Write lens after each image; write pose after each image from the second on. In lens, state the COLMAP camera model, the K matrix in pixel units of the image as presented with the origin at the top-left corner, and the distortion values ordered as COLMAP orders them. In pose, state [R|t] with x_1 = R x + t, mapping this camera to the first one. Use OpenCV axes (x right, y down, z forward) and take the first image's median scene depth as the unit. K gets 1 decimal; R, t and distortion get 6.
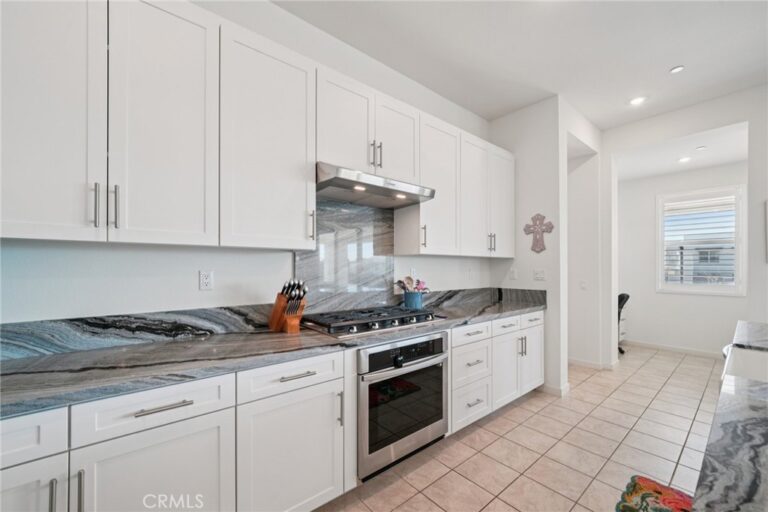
lens RADIAL K [[312.7, 0, 379.1], [0, 312.7, 266.7], [0, 0, 1]] dist [-0.000015, 0.001513]
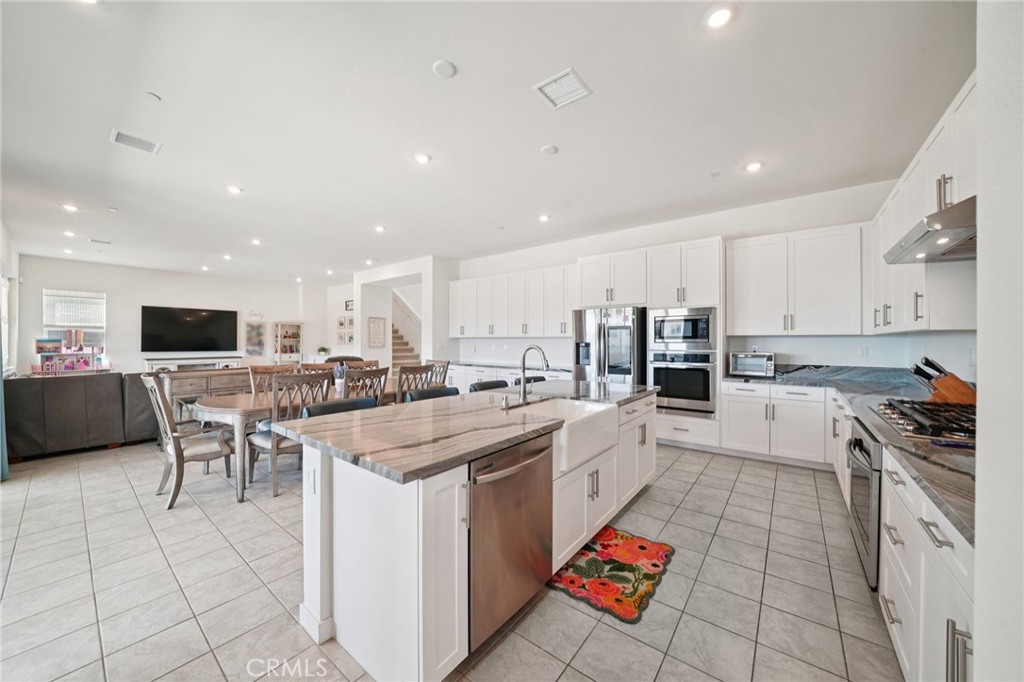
lens RADIAL K [[362.0, 0, 506.7], [0, 362.0, 343.0], [0, 0, 1]] dist [-0.006509, 0.000125]
pose [[-0.979401, -0.001498, -0.201920, 1.318448], [-0.003443, 0.999951, 0.009282, -0.023085], [0.201896, 0.009786, -0.979358, 1.808401]]
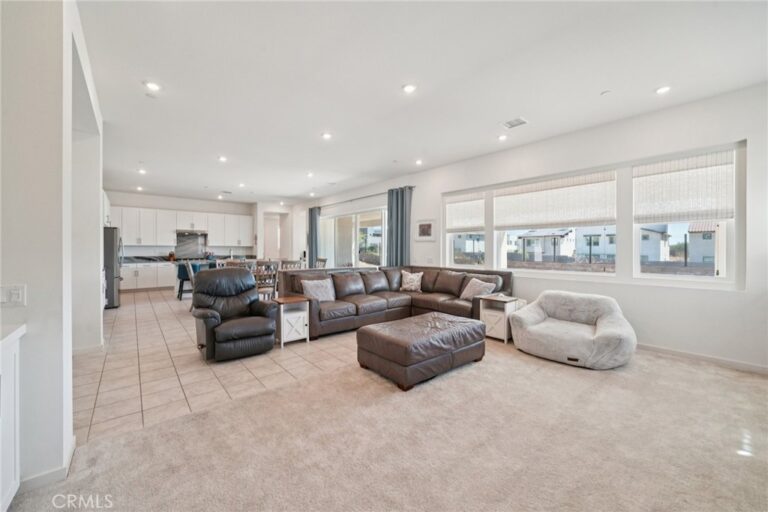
lens RADIAL K [[289.1, 0, 383.1], [0, 289.1, 250.7], [0, 0, 1]] dist [-0.011664, 0.000048]
pose [[0.999527, -0.001776, 0.030696, 3.251257], [0.001624, 0.999986, 0.004963, 0.012818], [-0.030705, -0.004911, 0.999516, -4.130710]]
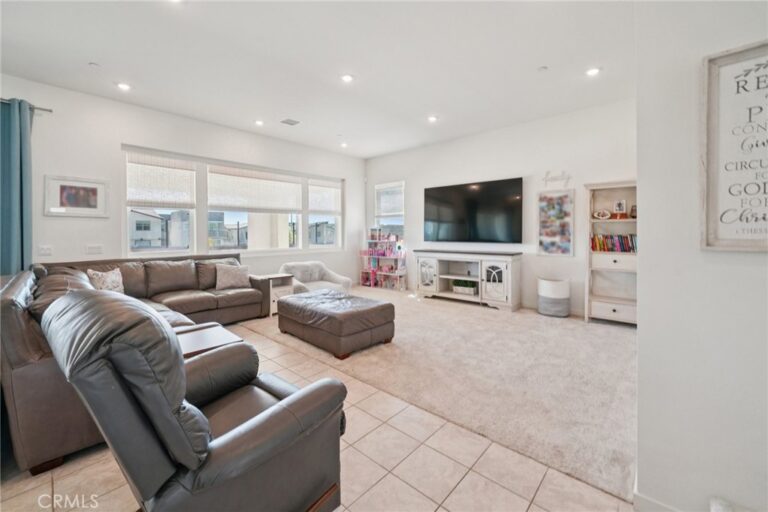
lens RADIAL K [[312.7, 0, 371.6], [0, 312.7, 230.2], [0, 0, 1]] dist [-0.000015, 0.001513]
pose [[-0.116392, 0.009166, 0.993161, 1.550574], [0.009892, 0.999919, -0.008069, 0.044156], [-0.993154, 0.008885, -0.116474, -2.419720]]
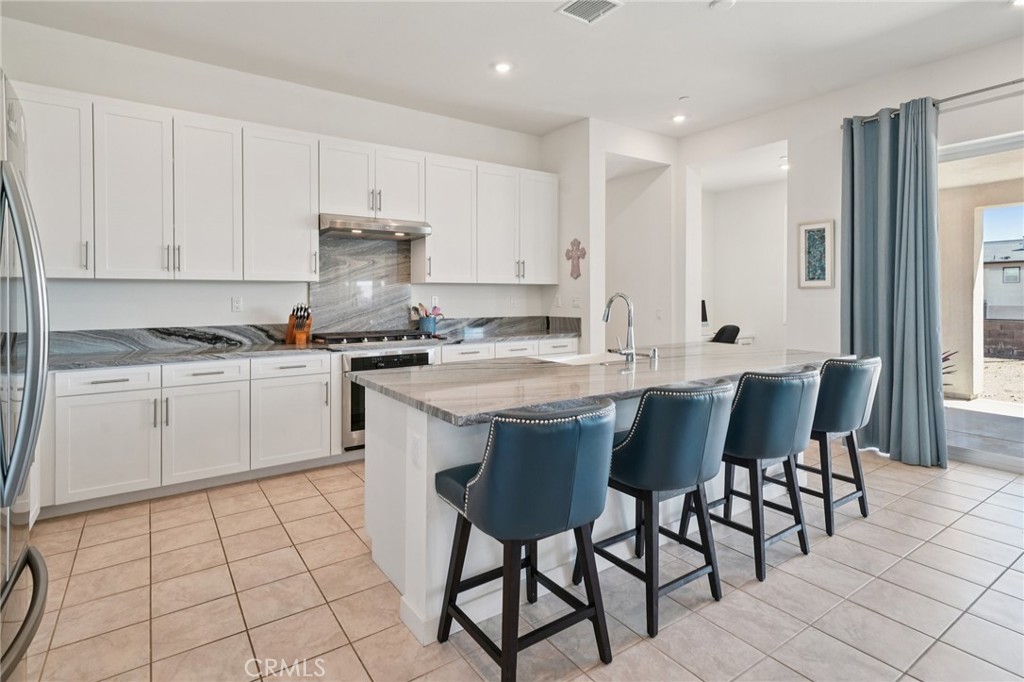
lens RADIAL K [[527.4, 0, 508.1], [0, 527.4, 294.0], [0, 0, 1]] dist [0.026351, 0.000416]
pose [[0.996565, -0.004723, -0.082677, 0.753063], [0.004548, 0.999987, -0.002301, 0.007674], [0.082687, 0.001917, 0.996574, -1.113230]]
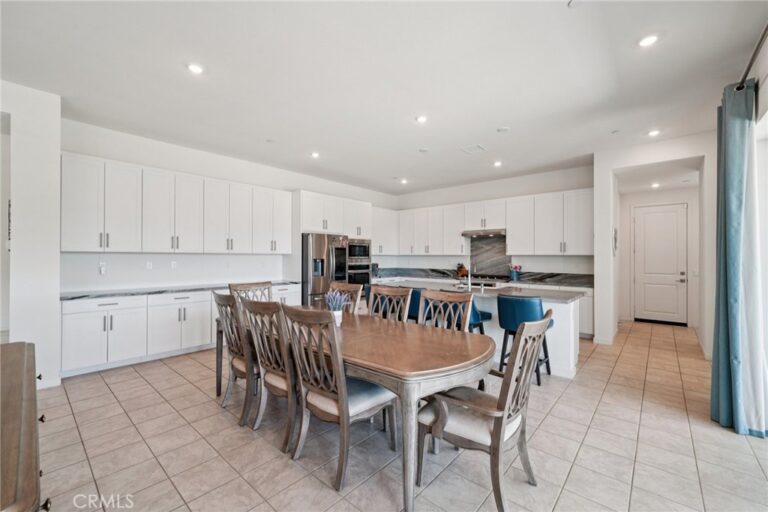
lens RADIAL K [[312.7, 0, 382.0], [0, 312.7, 253.1], [0, 0, 1]] dist [-0.000015, 0.001513]
pose [[0.151813, -0.015972, -0.988280, 3.251967], [-0.005310, 0.999842, -0.016975, -0.010962], [0.988395, 0.007824, 0.151704, -0.503788]]
